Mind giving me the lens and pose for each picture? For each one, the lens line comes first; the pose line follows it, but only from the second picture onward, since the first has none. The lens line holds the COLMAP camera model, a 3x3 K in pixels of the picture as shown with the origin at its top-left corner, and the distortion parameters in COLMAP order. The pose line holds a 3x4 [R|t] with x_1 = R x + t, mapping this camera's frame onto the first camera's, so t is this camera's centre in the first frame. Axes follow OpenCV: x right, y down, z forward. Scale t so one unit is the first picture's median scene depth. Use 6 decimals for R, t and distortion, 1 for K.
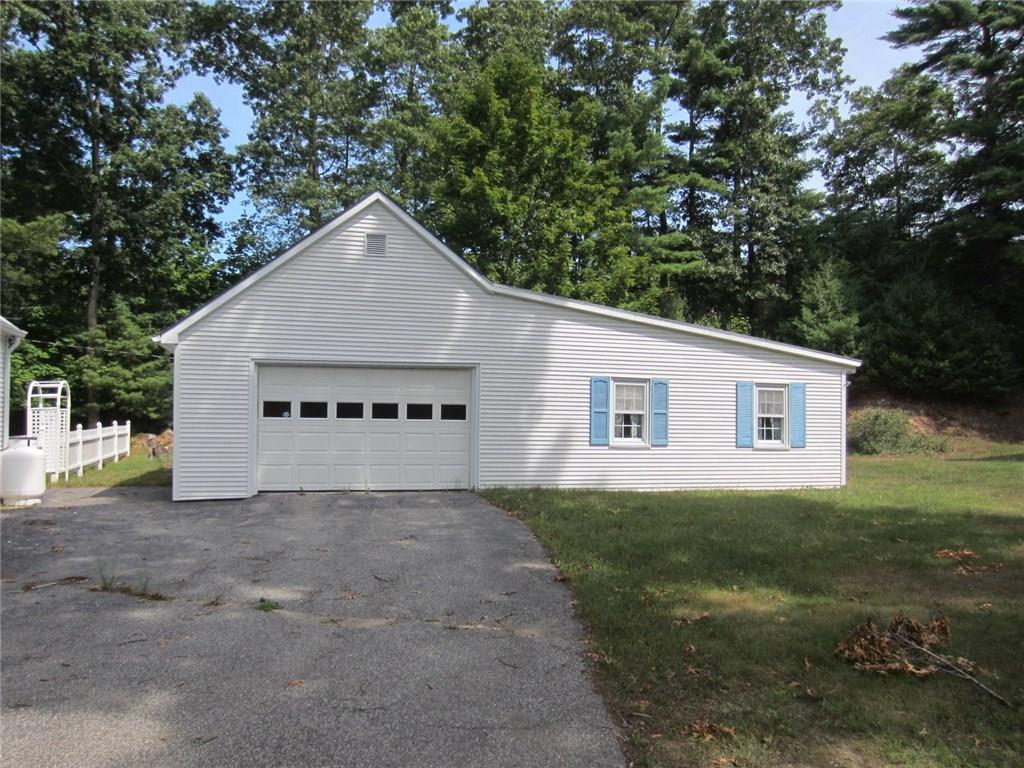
lens RADIAL K [[819.4, 0, 512.0], [0, 819.4, 384.0], [0, 0, 1]] dist [-0.006277, -0.001533]
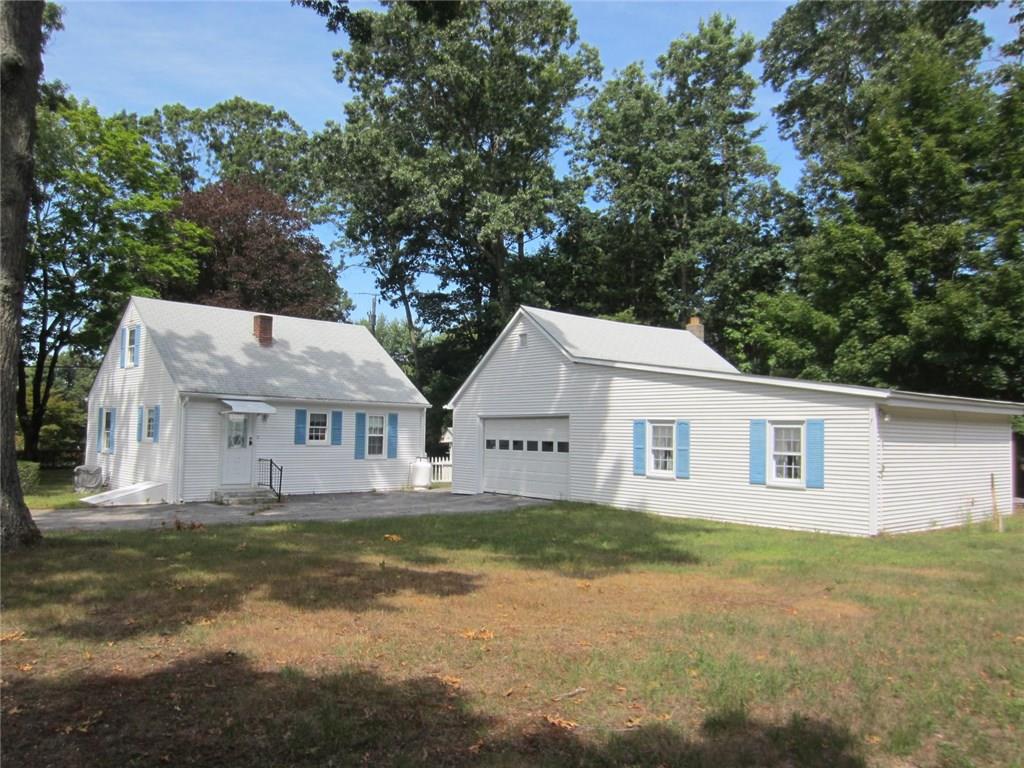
lens RADIAL K [[819.4, 0, 512.0], [0, 819.4, 384.0], [0, 0, 1]] dist [-0.006277, -0.001533]
pose [[0.401442, -0.072316, -0.913025, 1.167264], [-0.001514, 0.996824, -0.079619, 0.036851], [0.915883, 0.033344, 0.400057, 0.320265]]
